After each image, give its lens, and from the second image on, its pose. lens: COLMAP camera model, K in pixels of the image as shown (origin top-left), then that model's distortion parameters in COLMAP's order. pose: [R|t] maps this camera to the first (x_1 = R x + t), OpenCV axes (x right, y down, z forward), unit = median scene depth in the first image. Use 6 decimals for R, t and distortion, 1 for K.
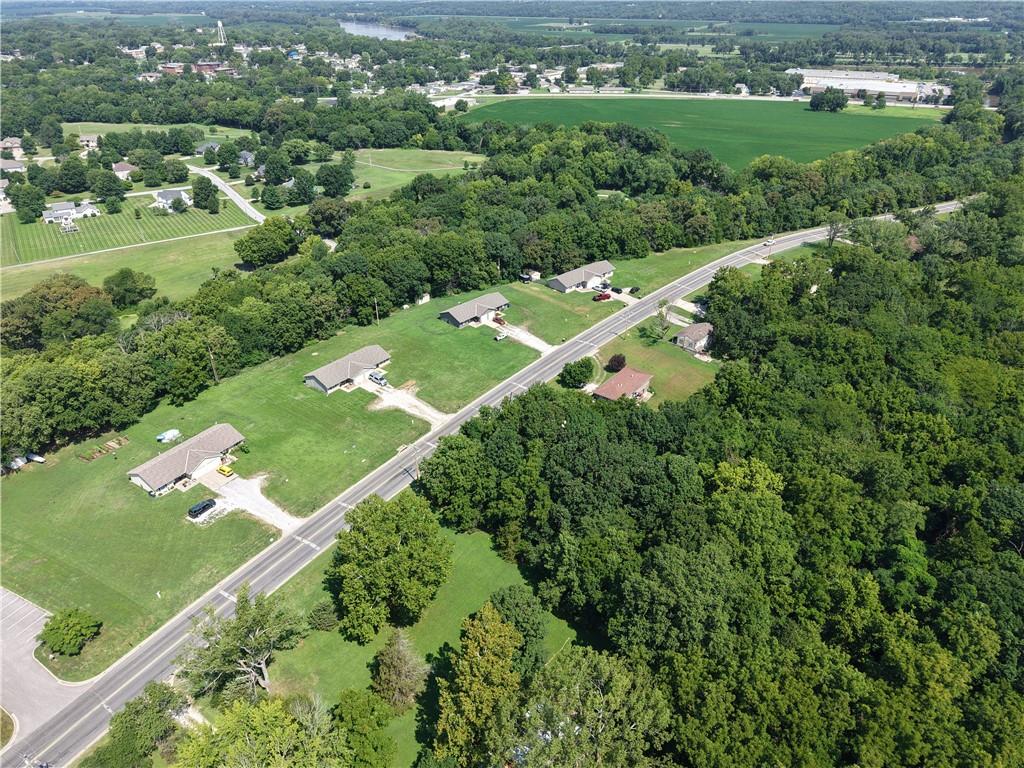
lens RADIAL K [[685.2, 0, 511.1], [0, 685.2, 379.9], [0, 0, 1]] dist [0.021530, -0.015526]
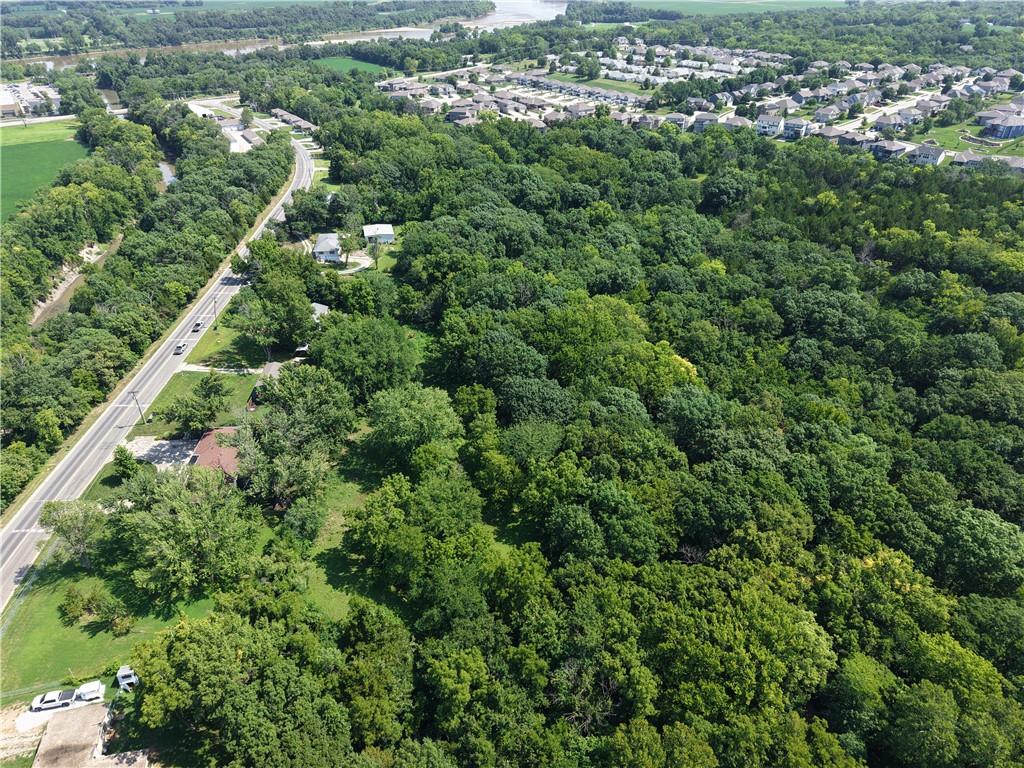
lens RADIAL K [[685.2, 0, 509.4], [0, 685.2, 385.5], [0, 0, 1]] dist [0.021530, -0.015526]
pose [[0.459094, -0.469376, 0.754267, 0.107463], [0.443154, 0.856850, 0.263482, -0.101172], [-0.769966, 0.213294, 0.601380, 0.174410]]
